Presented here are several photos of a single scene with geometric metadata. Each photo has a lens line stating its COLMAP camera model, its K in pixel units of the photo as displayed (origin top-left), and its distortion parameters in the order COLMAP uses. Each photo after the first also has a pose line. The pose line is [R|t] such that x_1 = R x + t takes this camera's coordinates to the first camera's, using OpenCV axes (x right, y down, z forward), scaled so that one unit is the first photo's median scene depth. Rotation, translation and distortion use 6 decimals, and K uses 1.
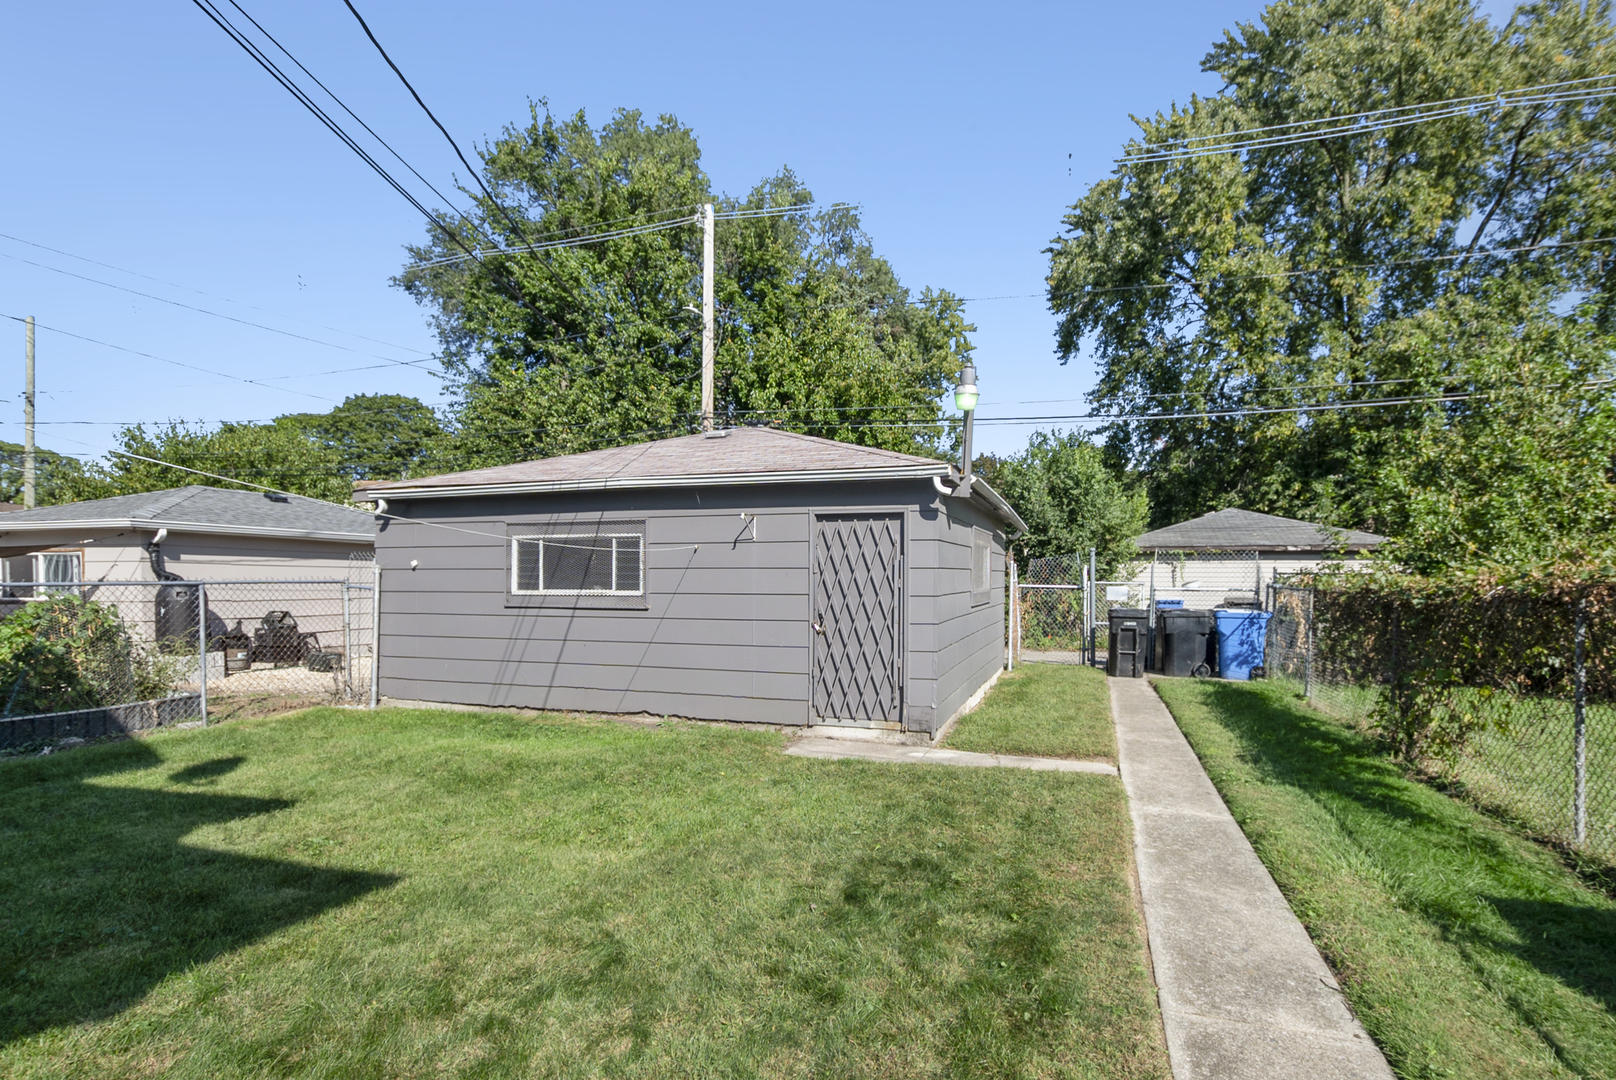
lens RADIAL K [[808.3, 0, 810.1], [0, 808.3, 591.8], [0, 0, 1]] dist [0.002132, 0.000333]
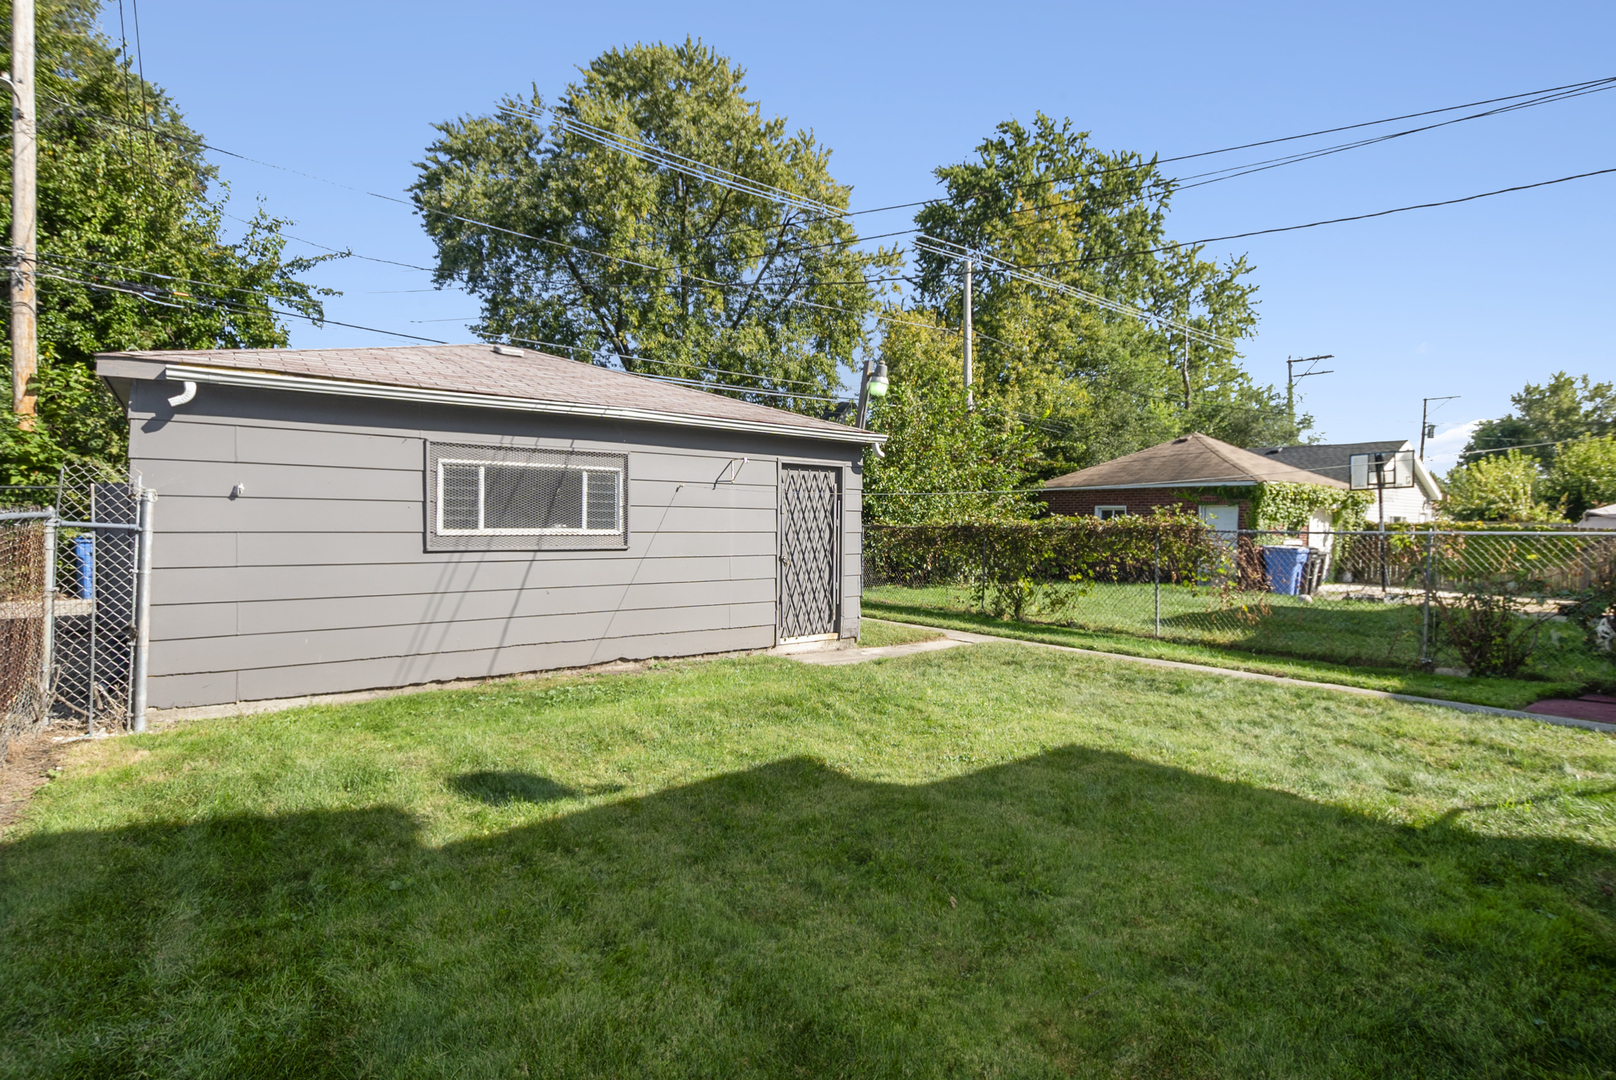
lens RADIAL K [[824.3, 0, 807.7], [0, 824.3, 536.4], [0, 0, 1]] dist [0.002387, 0.000089]
pose [[0.538801, -0.010246, 0.842371, -0.850264], [0.004919, 0.999947, 0.009017, -0.000825], [-0.842419, -0.000715, 0.538823, 0.290731]]
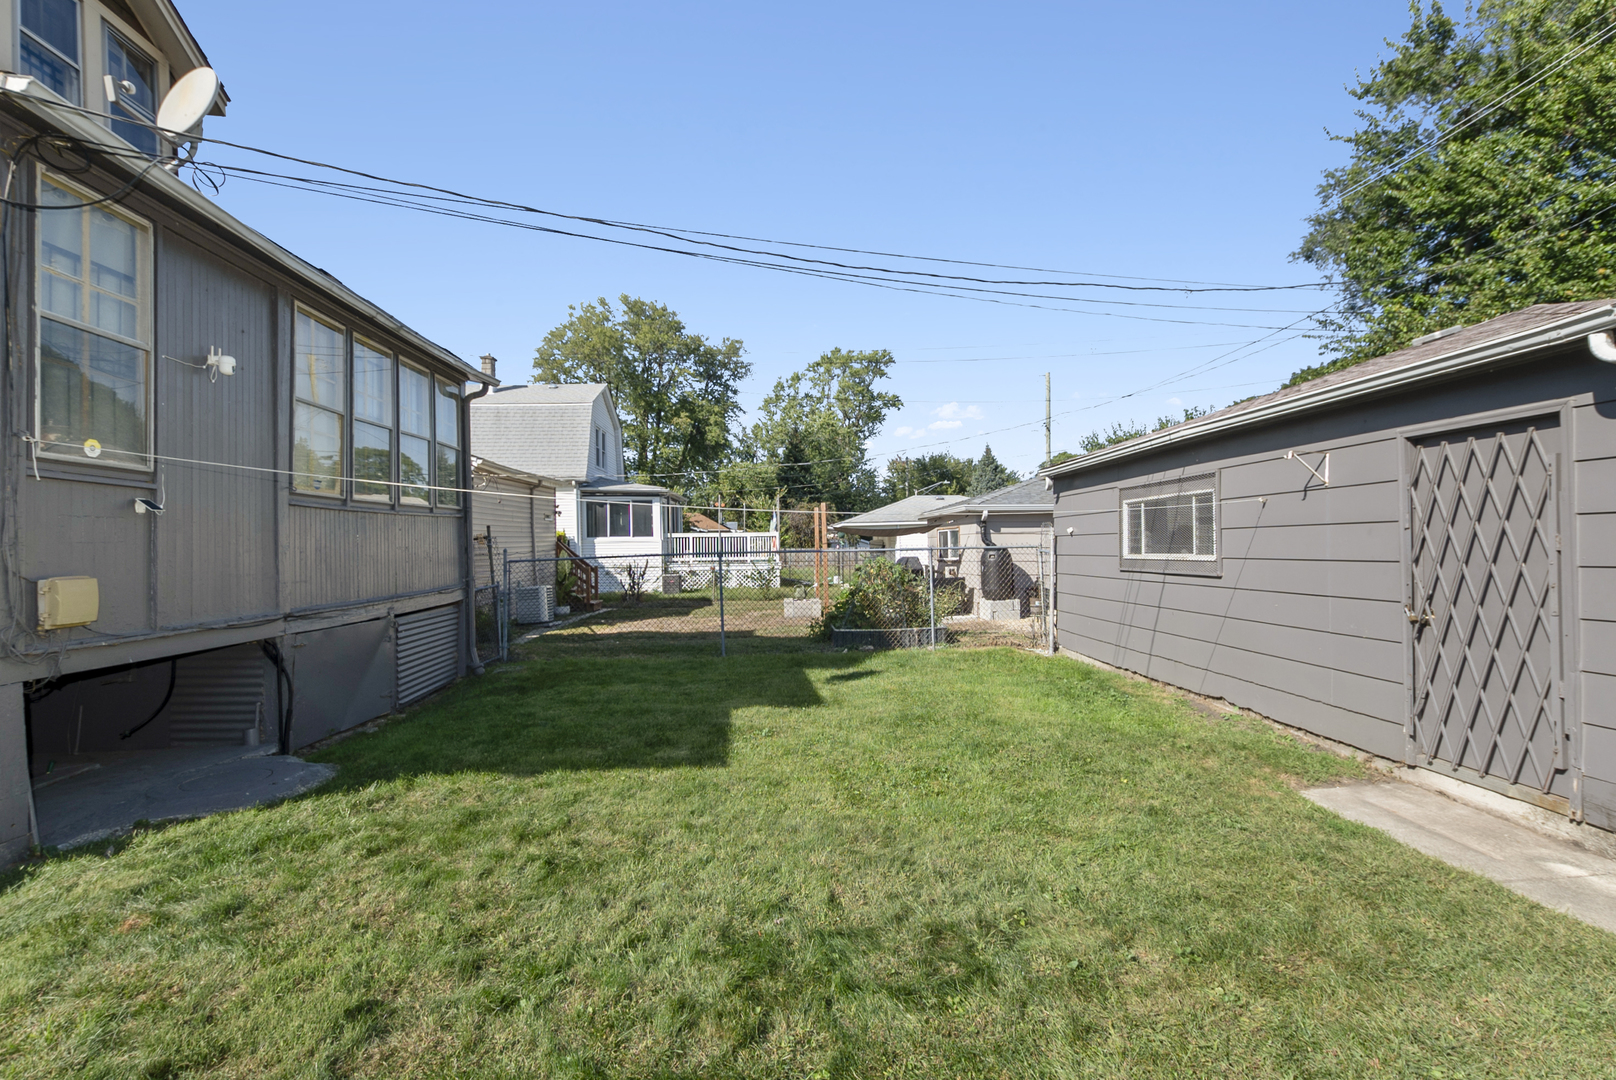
lens RADIAL K [[706.3, 0, 810.7], [0, 706.3, 536.9], [0, 0, 1]] dist [-0.000692, 0.000376]
pose [[0.390331, -0.021520, -0.920423, 0.297060], [0.000536, 0.999732, -0.023146, -0.003333], [0.920675, 0.008541, 0.390237, 0.299351]]
